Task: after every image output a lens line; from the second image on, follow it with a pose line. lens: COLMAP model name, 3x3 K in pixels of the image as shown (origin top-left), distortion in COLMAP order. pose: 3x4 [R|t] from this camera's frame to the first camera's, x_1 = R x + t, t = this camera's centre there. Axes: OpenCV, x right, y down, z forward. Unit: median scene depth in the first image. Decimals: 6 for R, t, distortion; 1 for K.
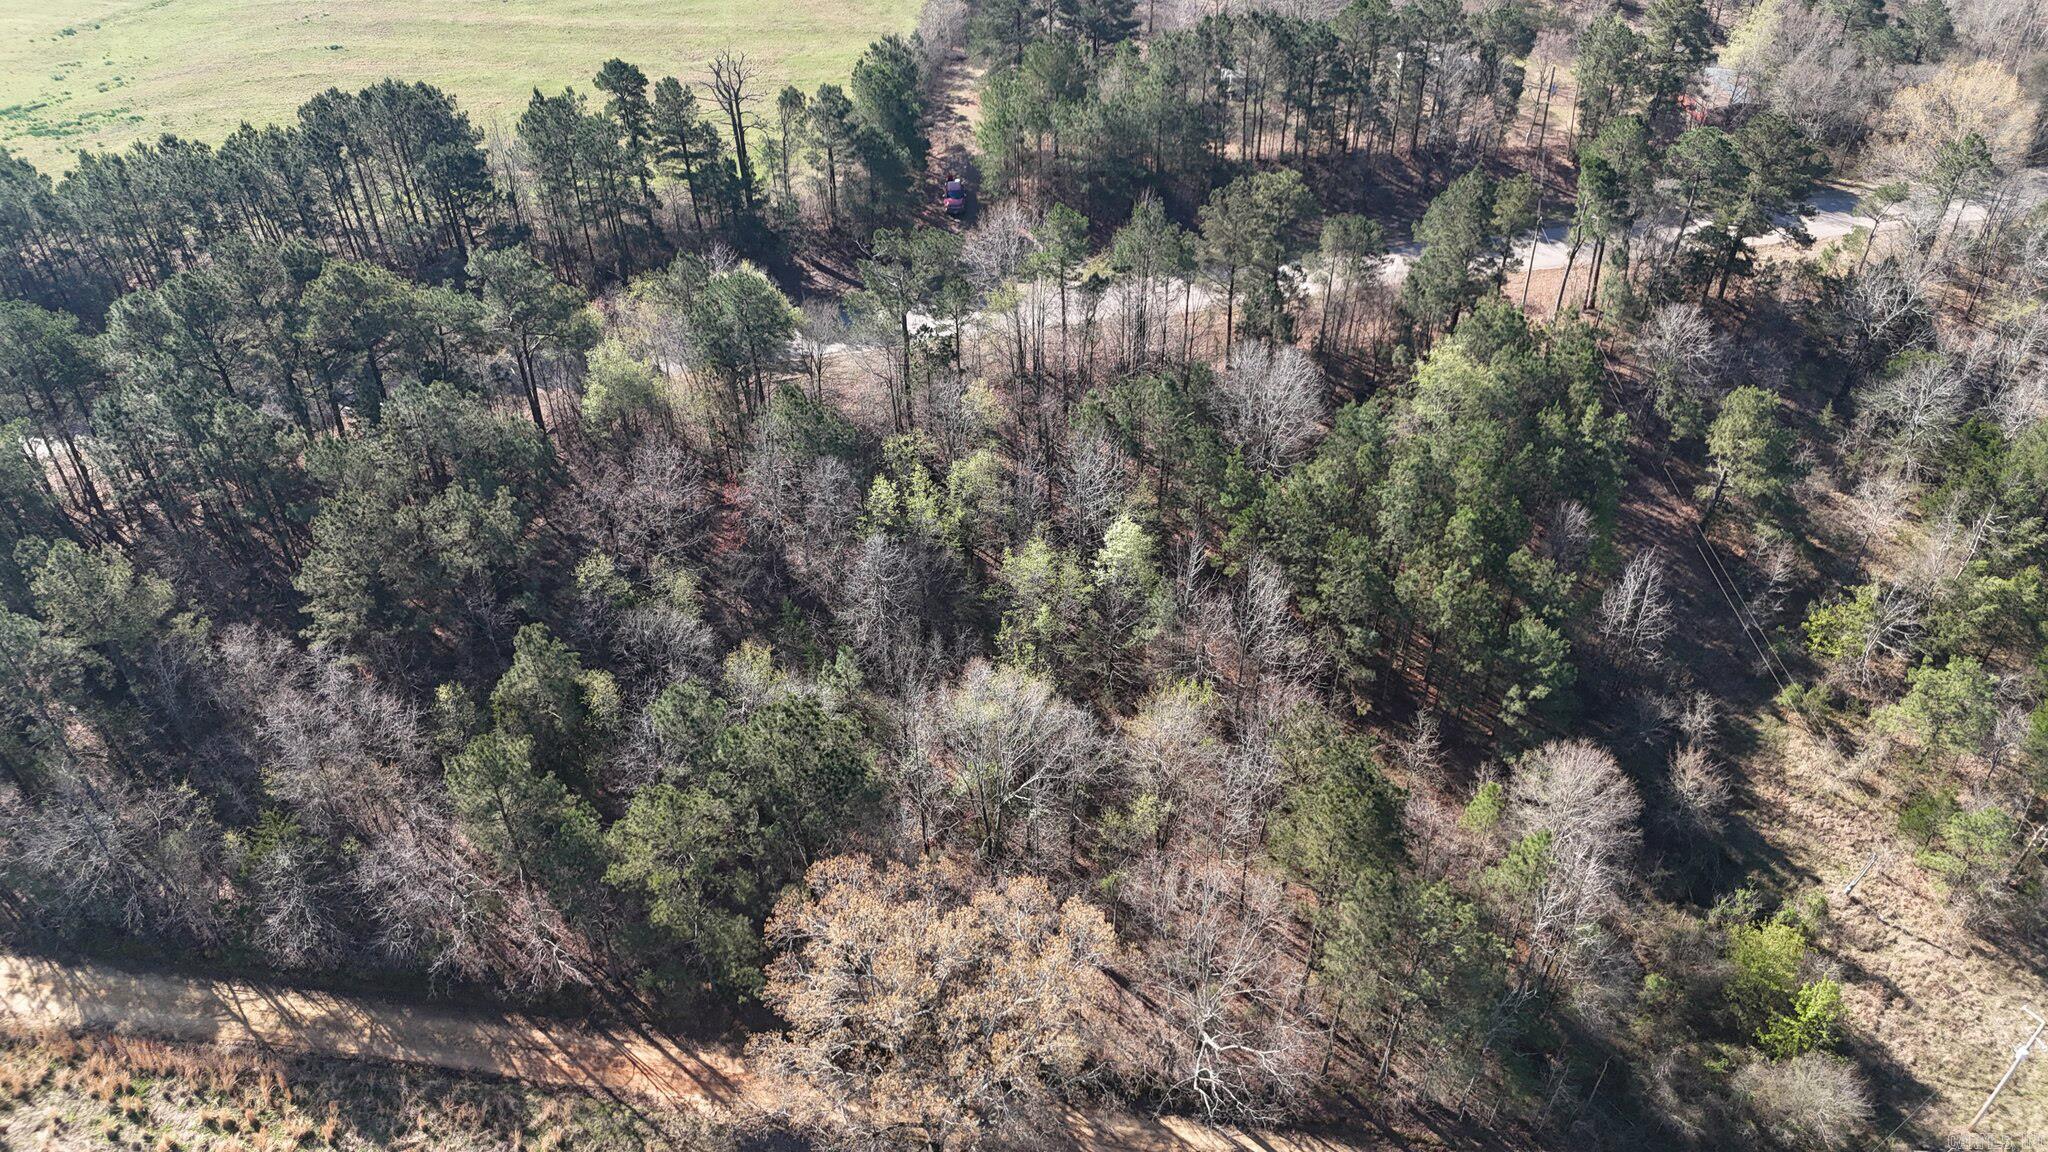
lens RADIAL K [[1523.3, 0, 1023.1], [0, 1523.3, 576.0], [0, 0, 1]] dist [0.079657, -0.071668]
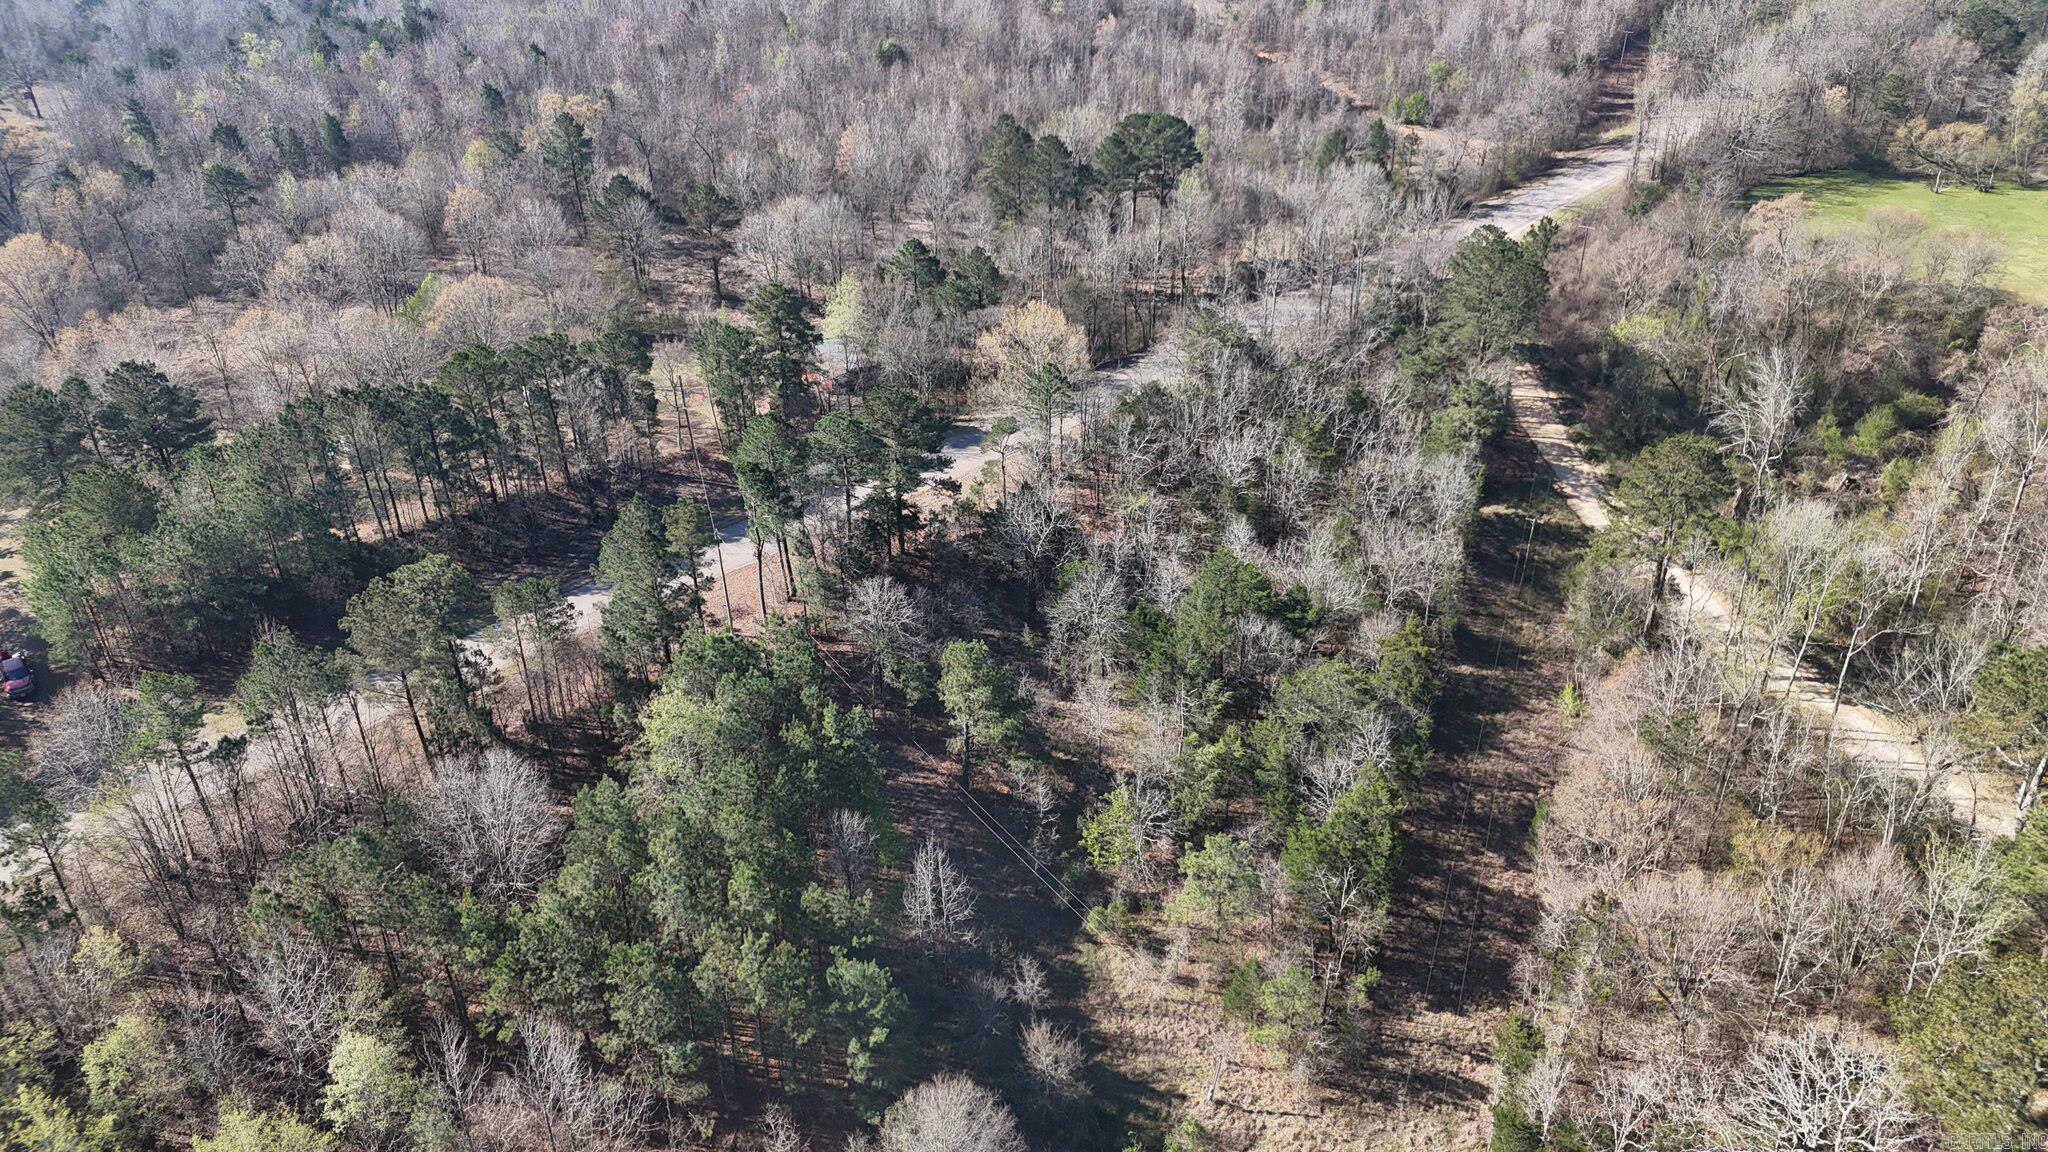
lens RADIAL K [[1523.3, 0, 1041.3], [0, 1523.3, 556.6], [0, 0, 1]] dist [0.079657, -0.071668]
pose [[0.838983, -0.268396, 0.473363, 0.047497], [0.348082, 0.933350, -0.087729, -0.063391], [-0.418267, 0.238372, 0.876488, 0.066575]]
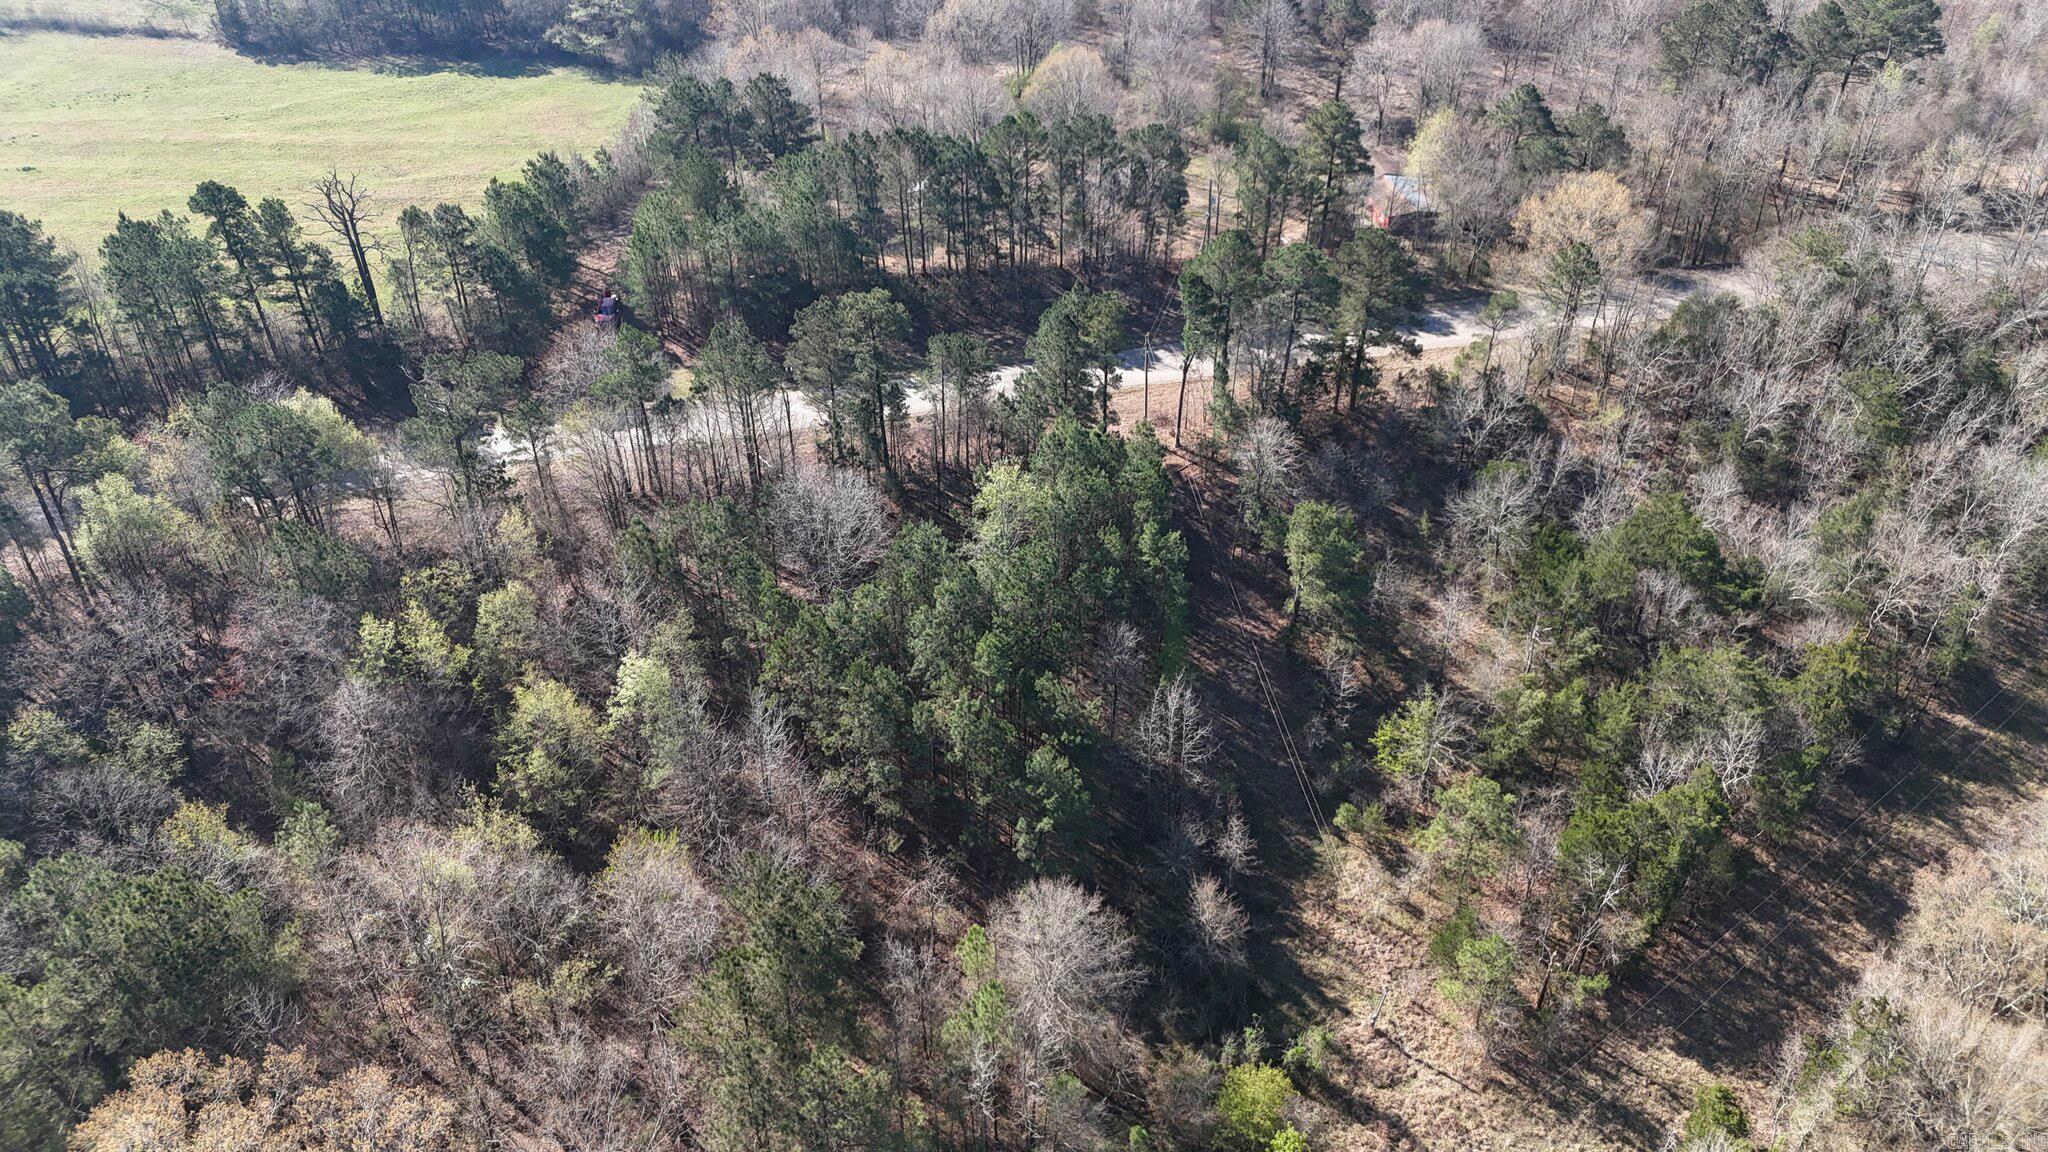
lens RADIAL K [[1523.3, 0, 1016.6], [0, 1523.3, 573.8], [0, 0, 1]] dist [0.079657, -0.071668]
pose [[0.999173, -0.022343, 0.033959, 0.234280], [0.024358, 0.997894, -0.060121, -0.020174], [-0.032544, 0.060899, 0.997613, 0.026608]]
